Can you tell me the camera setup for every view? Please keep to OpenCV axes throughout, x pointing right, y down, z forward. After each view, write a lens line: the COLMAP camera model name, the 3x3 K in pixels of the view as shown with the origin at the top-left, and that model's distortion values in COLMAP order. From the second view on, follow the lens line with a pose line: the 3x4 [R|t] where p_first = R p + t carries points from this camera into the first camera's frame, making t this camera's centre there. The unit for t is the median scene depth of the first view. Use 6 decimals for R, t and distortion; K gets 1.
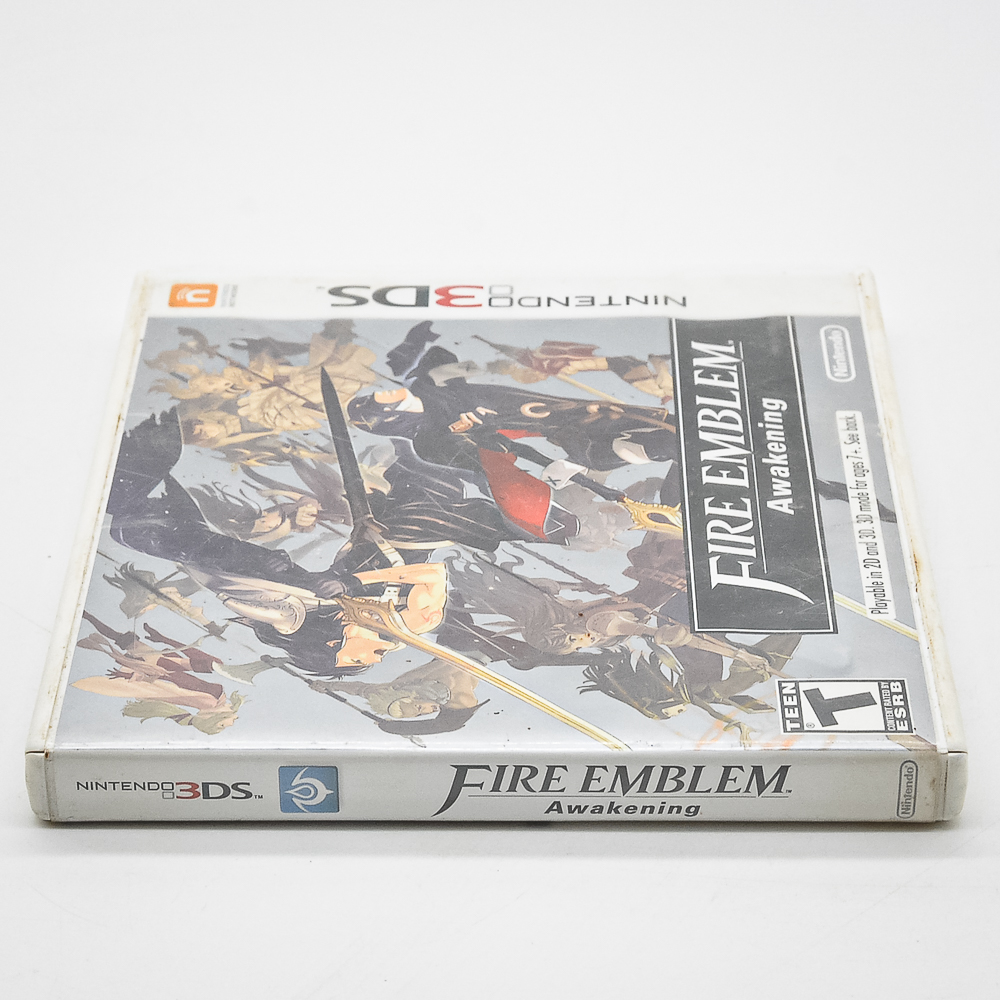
lens RADIAL K [[3077.3, 0, 481.4], [0, 3077.3, 499.8], [0, 0, 1]] dist [0.059184, 0.166520]
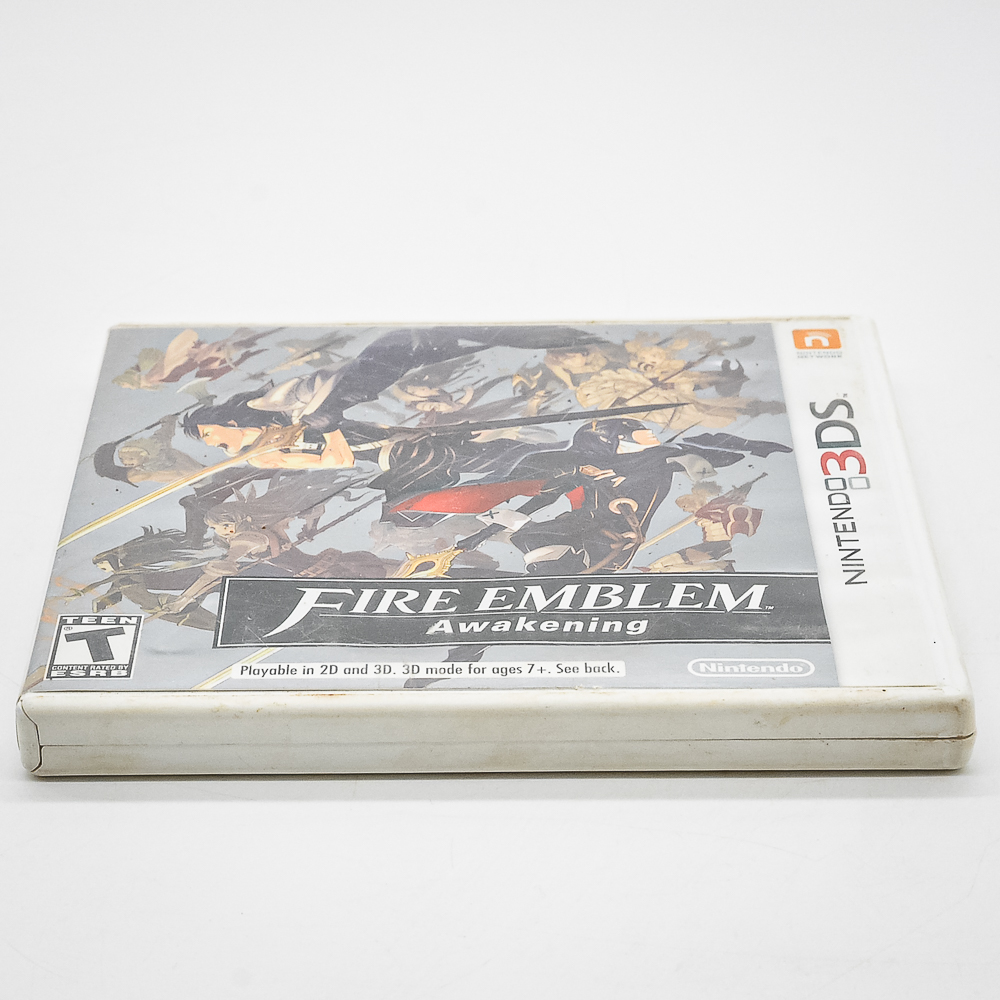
lens RADIAL K [[2960.3, 0, 543.2], [0, 2960.3, 500.0], [0, 0, 1]] dist [0.039614, 0.954998]
pose [[0.032928, 0.505228, -0.862357, 0.913258], [-0.534815, 0.737809, 0.411838, -0.445594], [0.844328, 0.447640, 0.294498, 0.728495]]
